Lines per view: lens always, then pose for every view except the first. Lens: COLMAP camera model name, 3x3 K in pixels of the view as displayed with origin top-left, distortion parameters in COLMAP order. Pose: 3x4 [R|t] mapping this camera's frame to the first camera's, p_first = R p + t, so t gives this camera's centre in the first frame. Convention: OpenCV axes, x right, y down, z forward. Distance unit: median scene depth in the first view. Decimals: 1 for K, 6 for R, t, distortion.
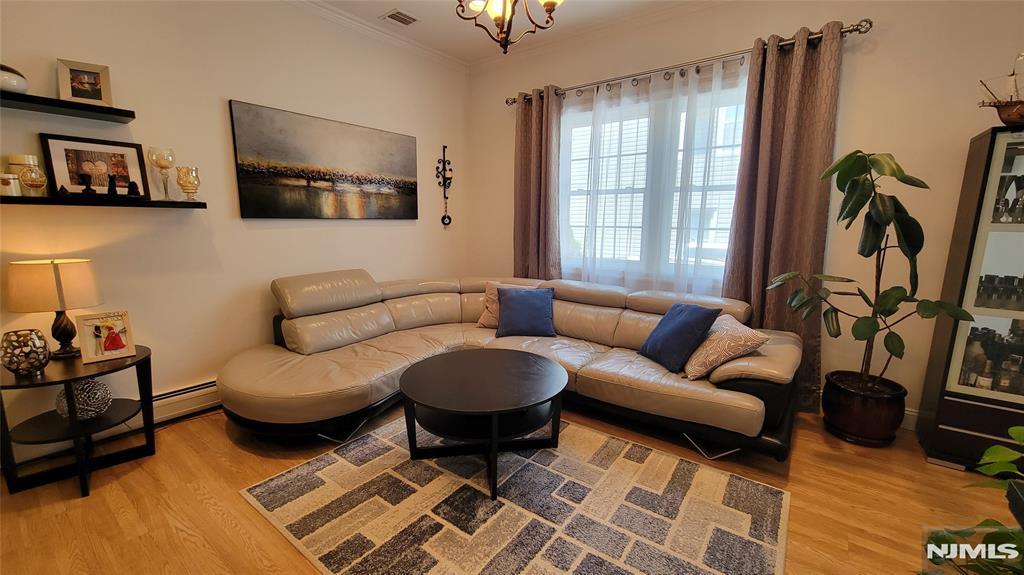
lens RADIAL K [[418.5, 0, 510.1], [0, 418.5, 290.7], [0, 0, 1]] dist [0.010691, -0.002649]
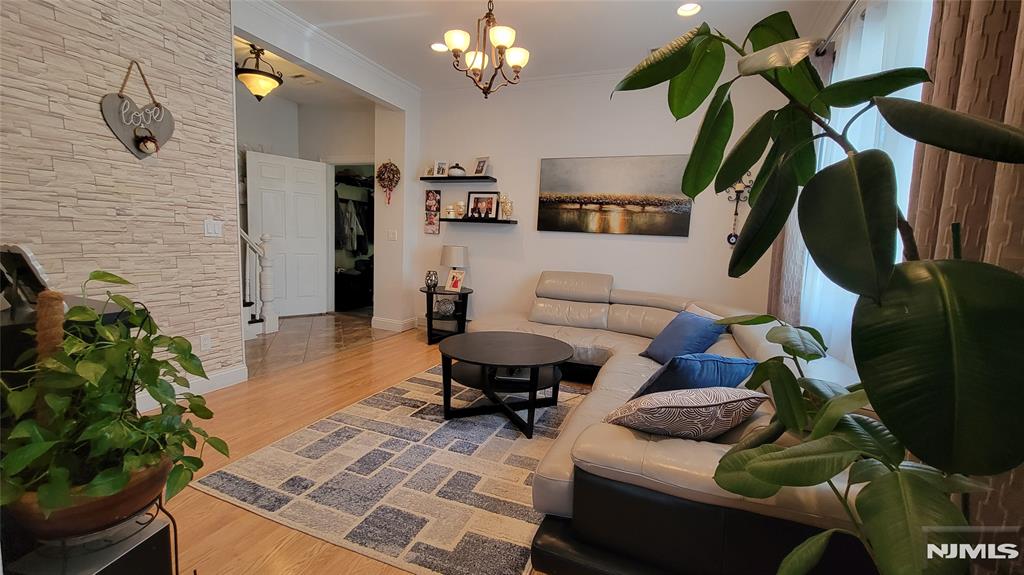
lens RADIAL K [[418.5, 0, 512.3], [0, 418.5, 287.6], [0, 0, 1]] dist [0.010691, -0.002649]
pose [[0.254044, 0.113162, -0.960550, 0.825326], [-0.211033, 0.975689, 0.059132, -0.032783], [0.943889, 0.187686, 0.271748, 0.481829]]
